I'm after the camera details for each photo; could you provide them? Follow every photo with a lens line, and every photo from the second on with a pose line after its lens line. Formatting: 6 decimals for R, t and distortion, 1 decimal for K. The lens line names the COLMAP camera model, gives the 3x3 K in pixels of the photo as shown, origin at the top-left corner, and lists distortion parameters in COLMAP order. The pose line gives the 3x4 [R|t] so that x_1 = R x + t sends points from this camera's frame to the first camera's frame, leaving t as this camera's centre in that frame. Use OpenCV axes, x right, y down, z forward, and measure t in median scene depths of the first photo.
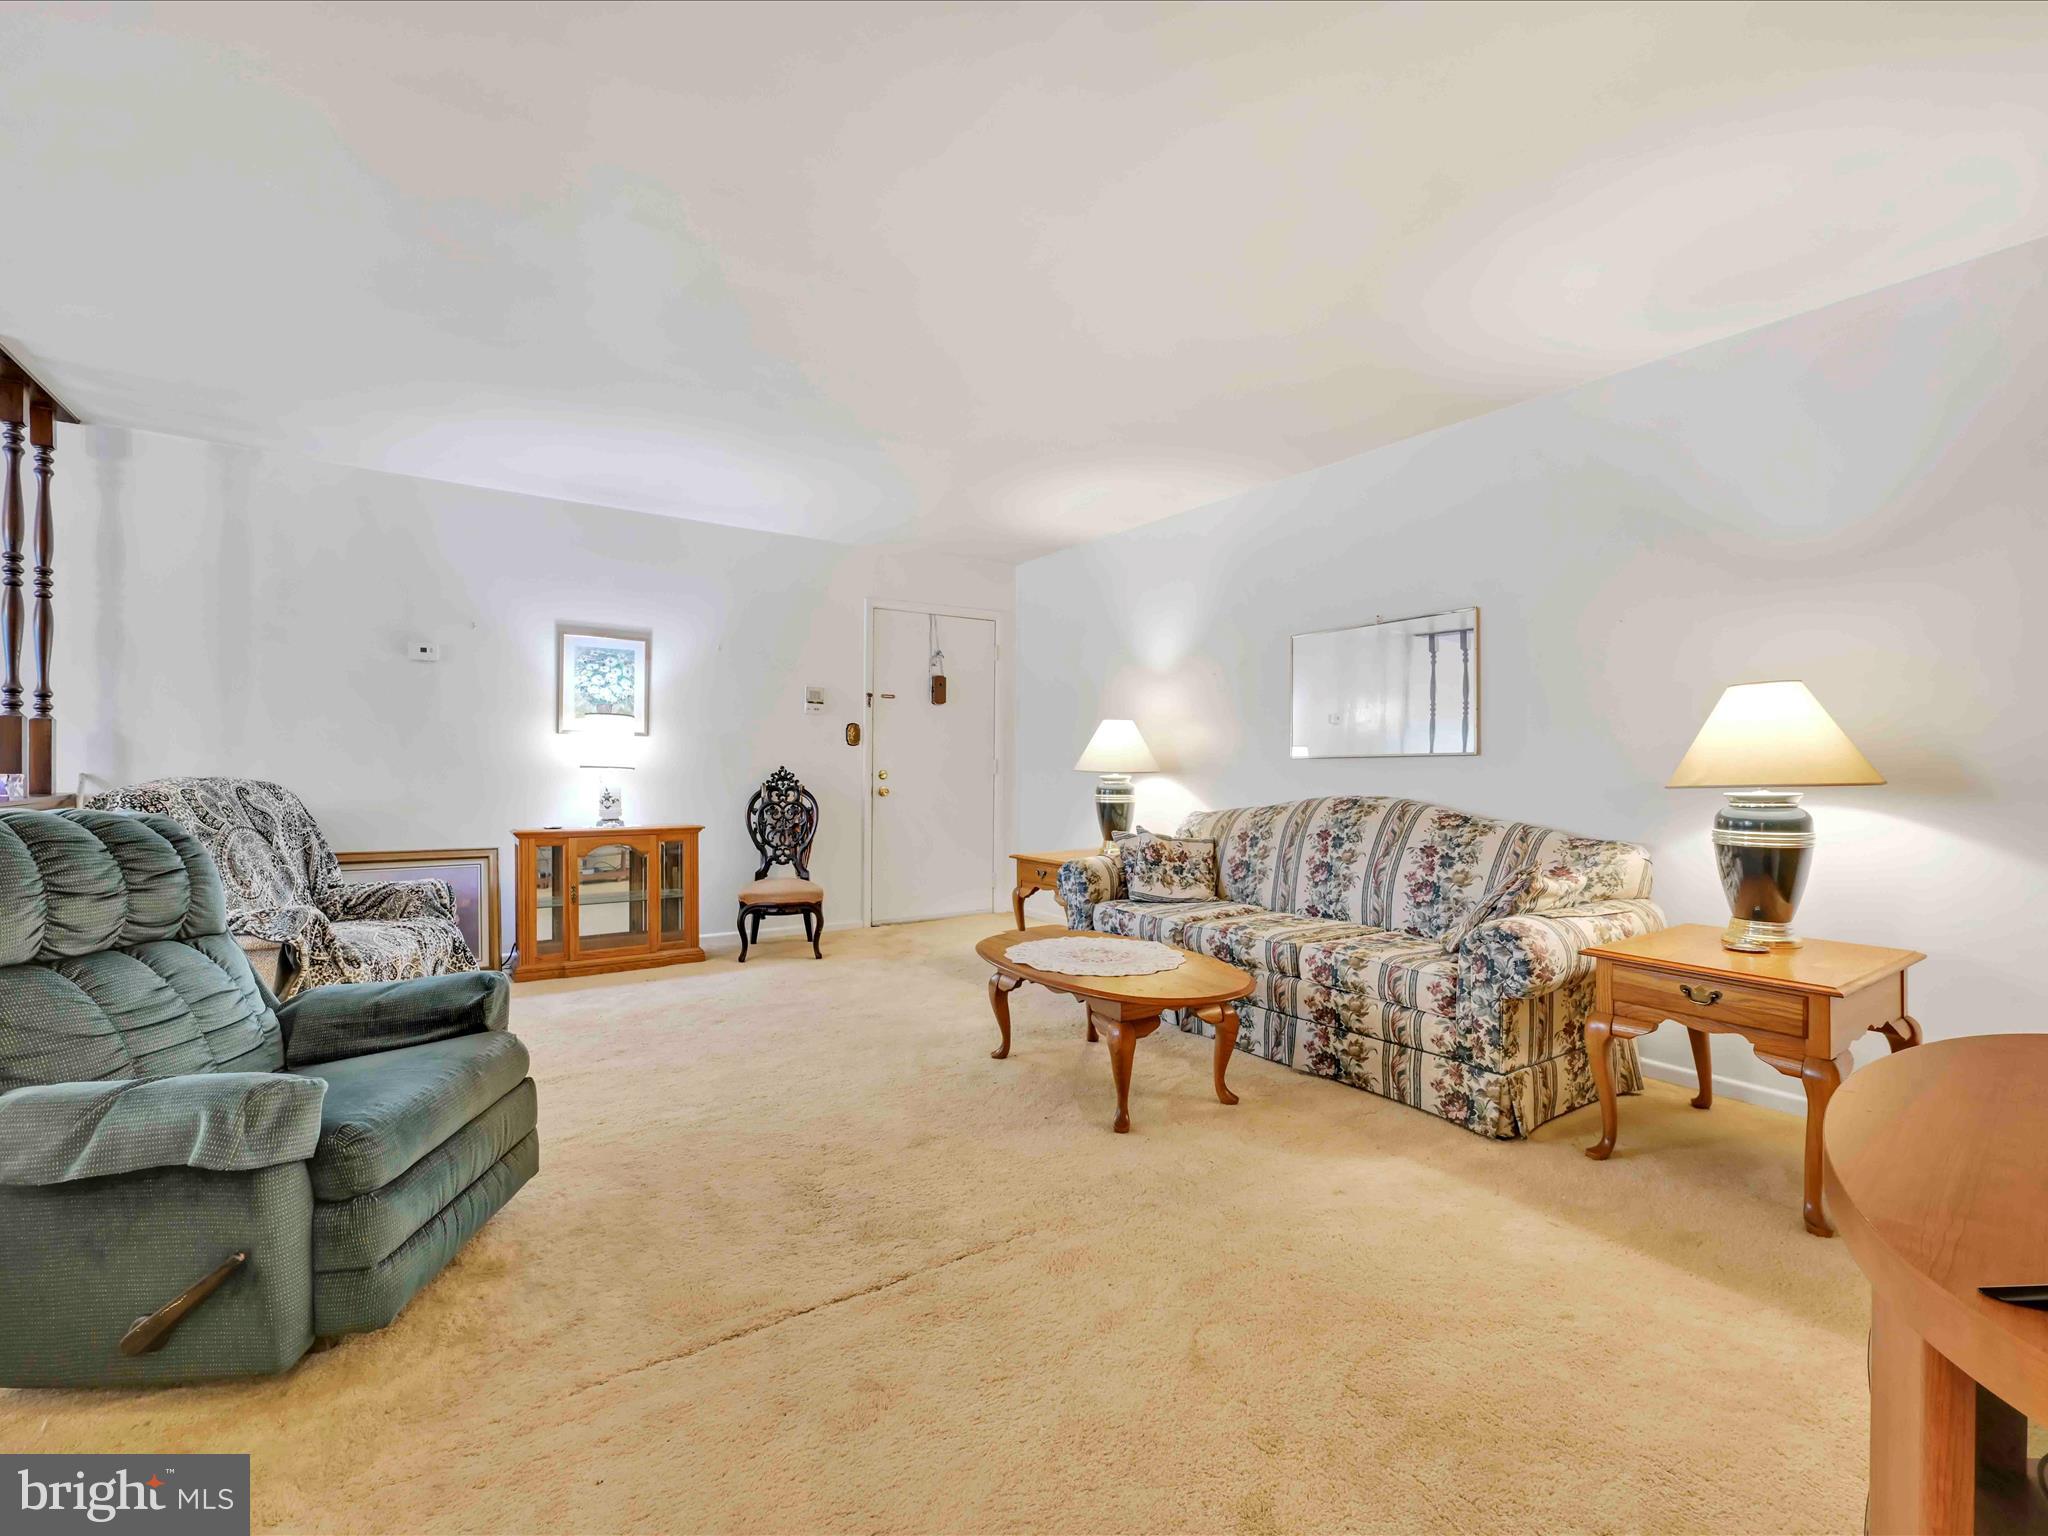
lens RADIAL K [[907.0, 0, 1026.9], [0, 907.0, 771.0], [0, 0, 1]] dist [-0.001354, -0.000230]
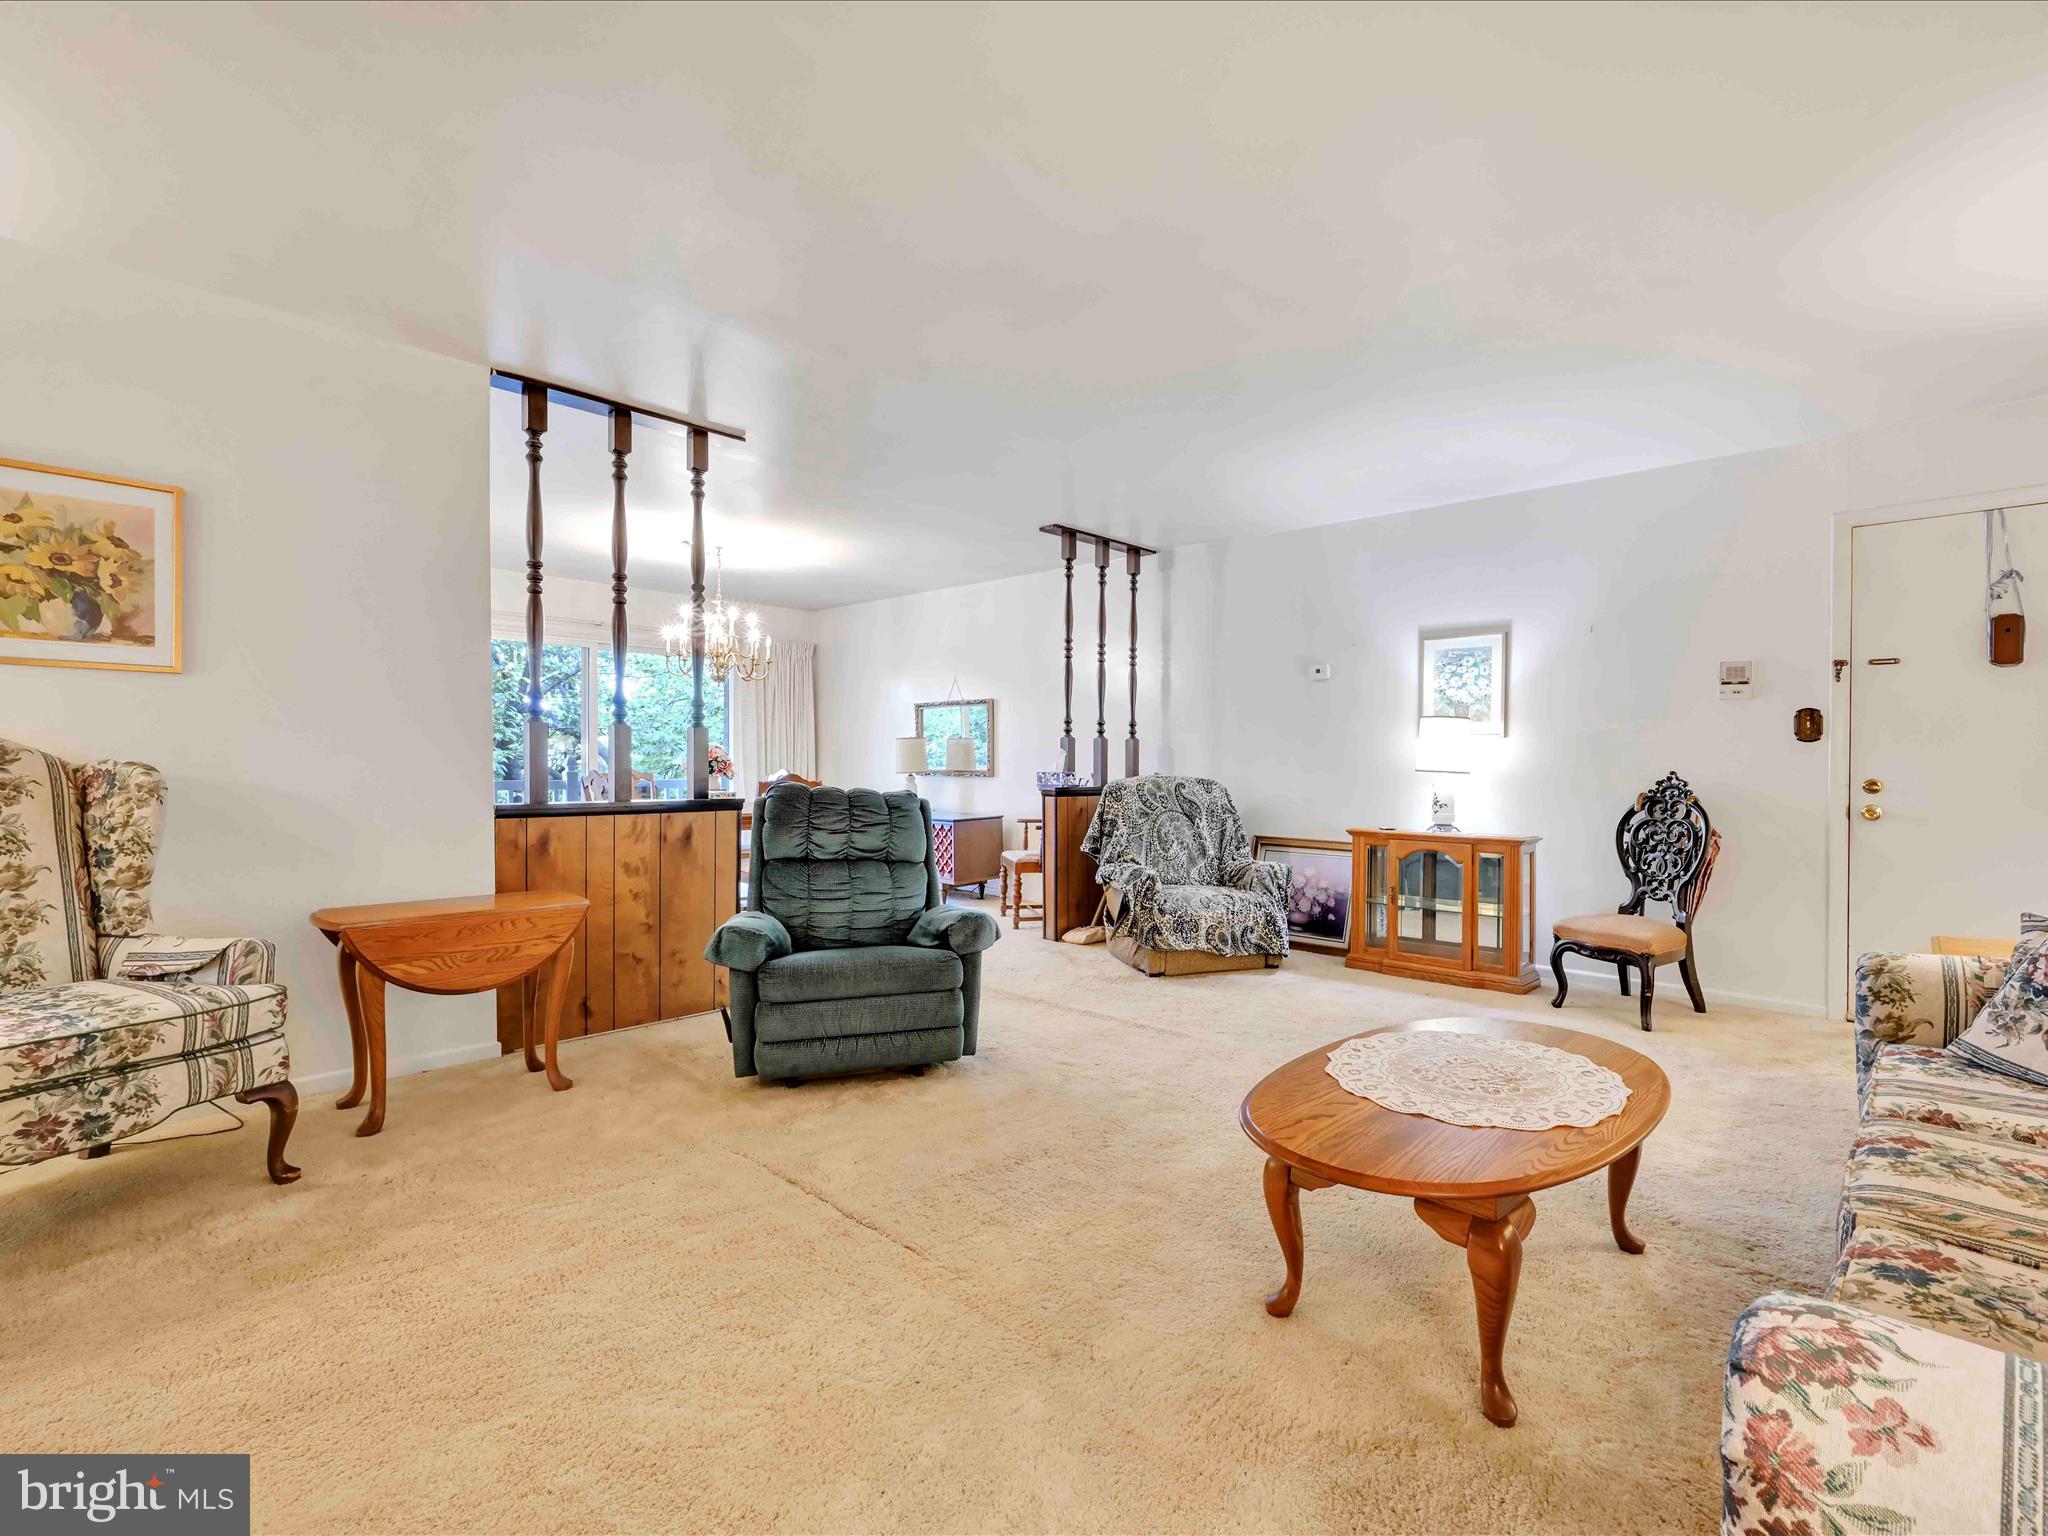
lens RADIAL K [[952.6, 0, 1119.7], [0, 952.6, 765.1], [0, 0, 1]] dist [0.014601, -0.000204]
pose [[0.260937, -0.001212, -0.965355, 0.463444], [-0.011686, 0.999922, -0.004415, -0.002236], [0.965285, 0.012433, 0.260902, 0.422028]]
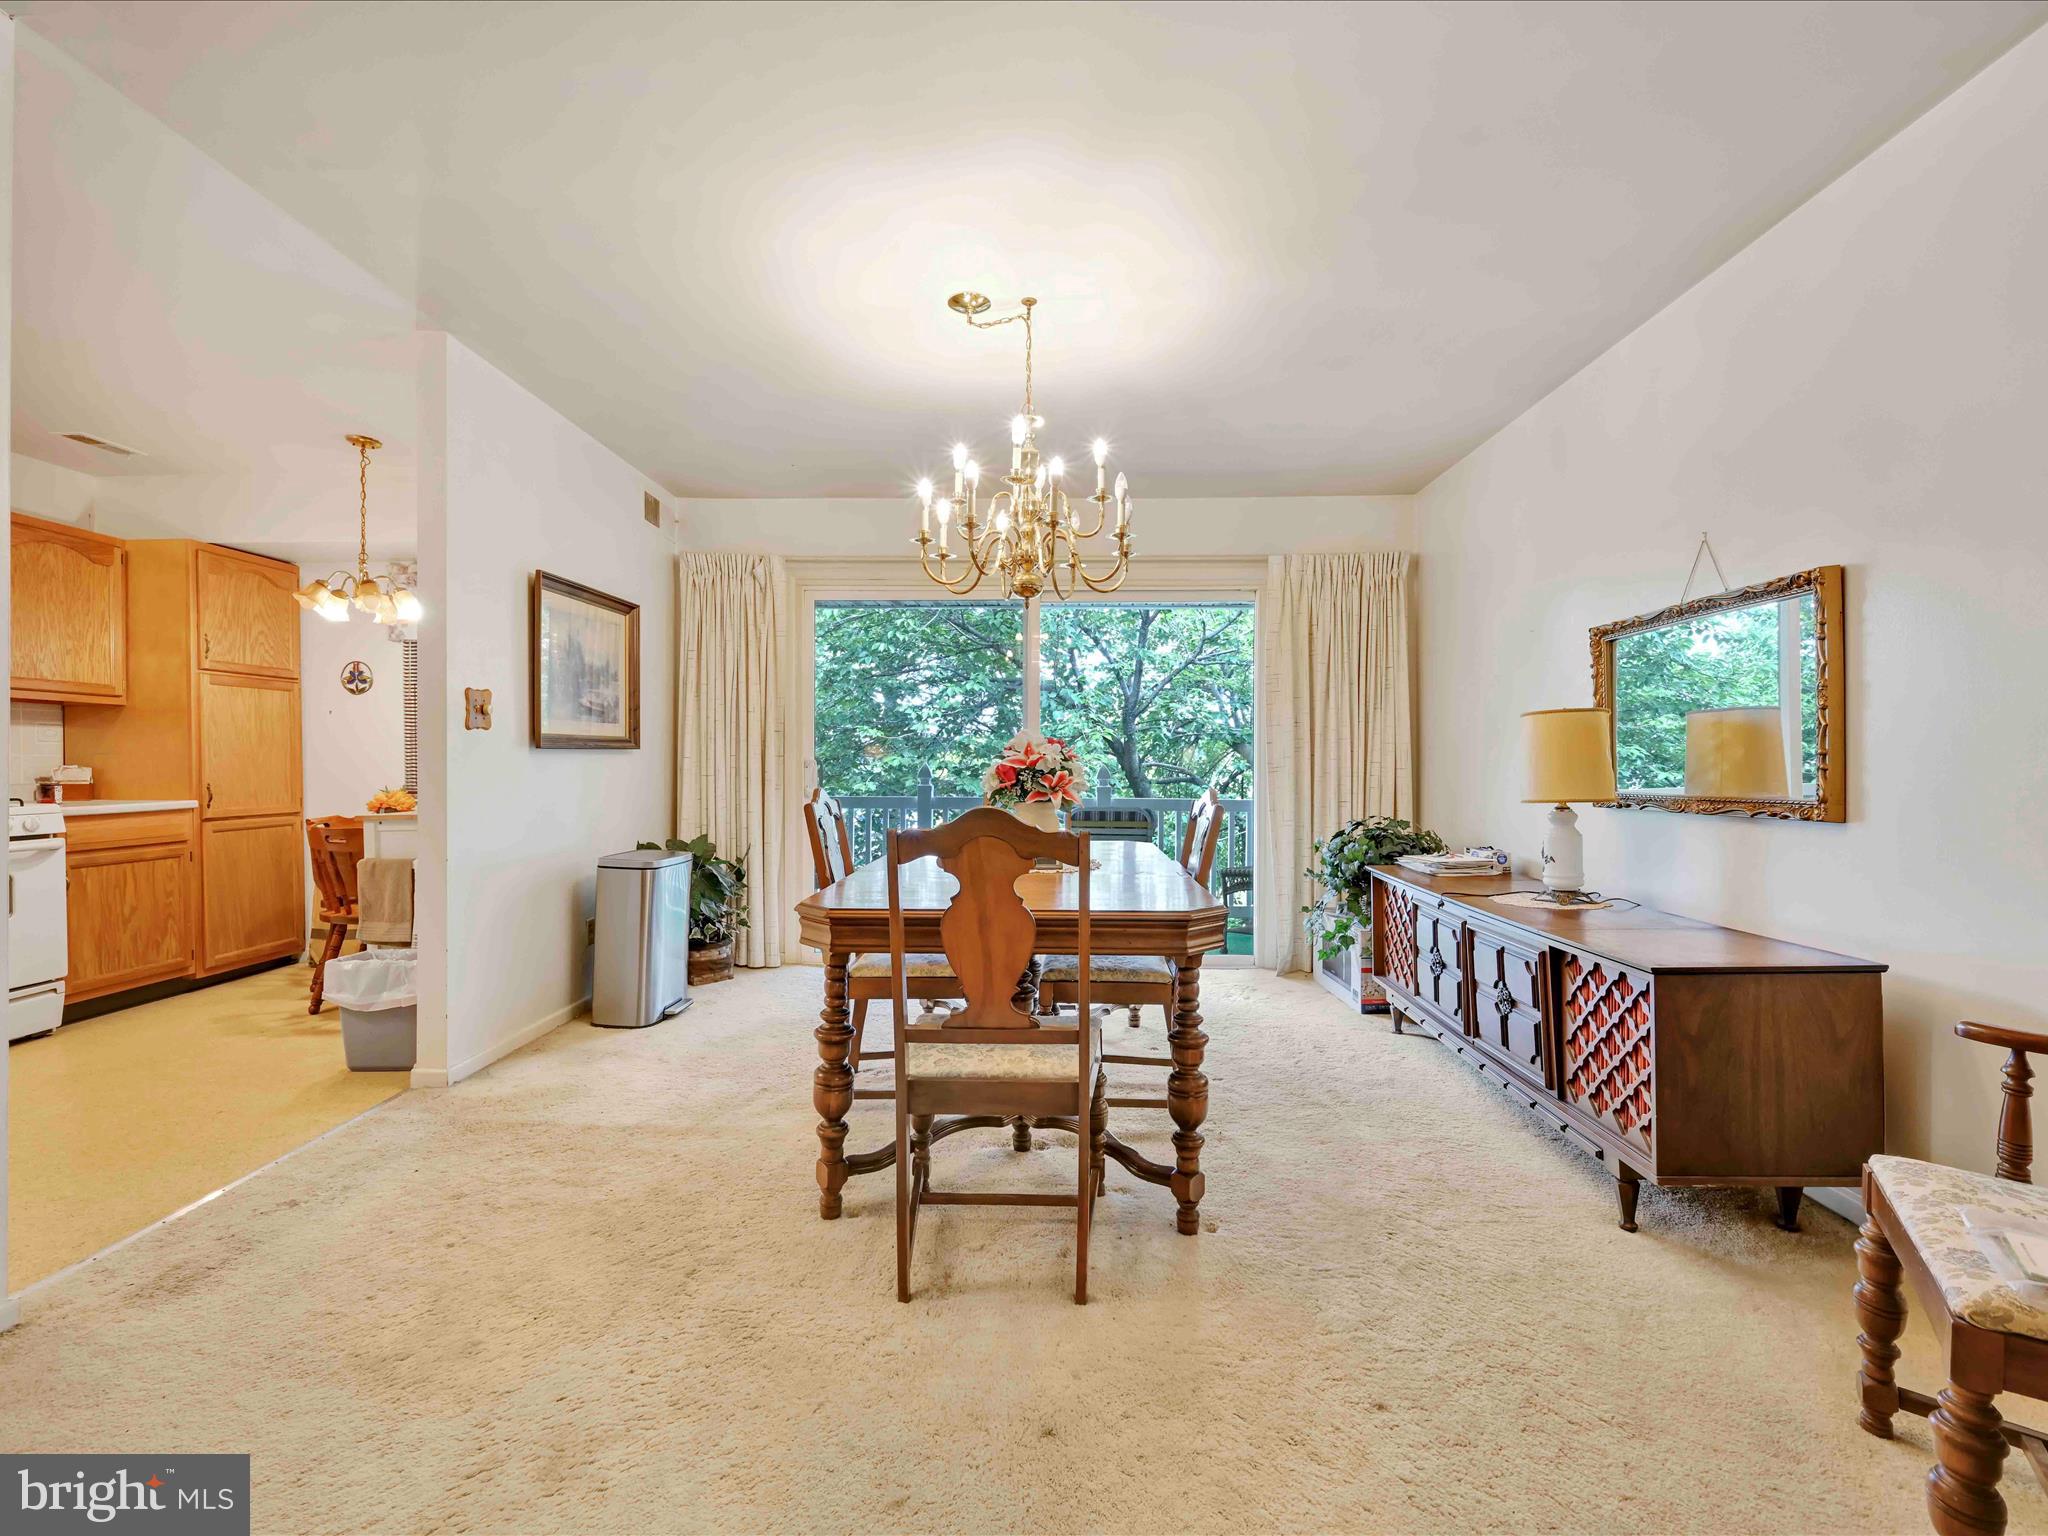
lens RADIAL K [[907.0, 0, 1026.9], [0, 907.0, 771.0], [0, 0, 1]] dist [-0.001354, -0.000230]
pose [[-0.590092, -0.007729, -0.807299, -0.529220], [-0.015051, 0.999886, 0.001429, -0.007590], [0.807196, 0.012994, -0.590141, 0.572618]]
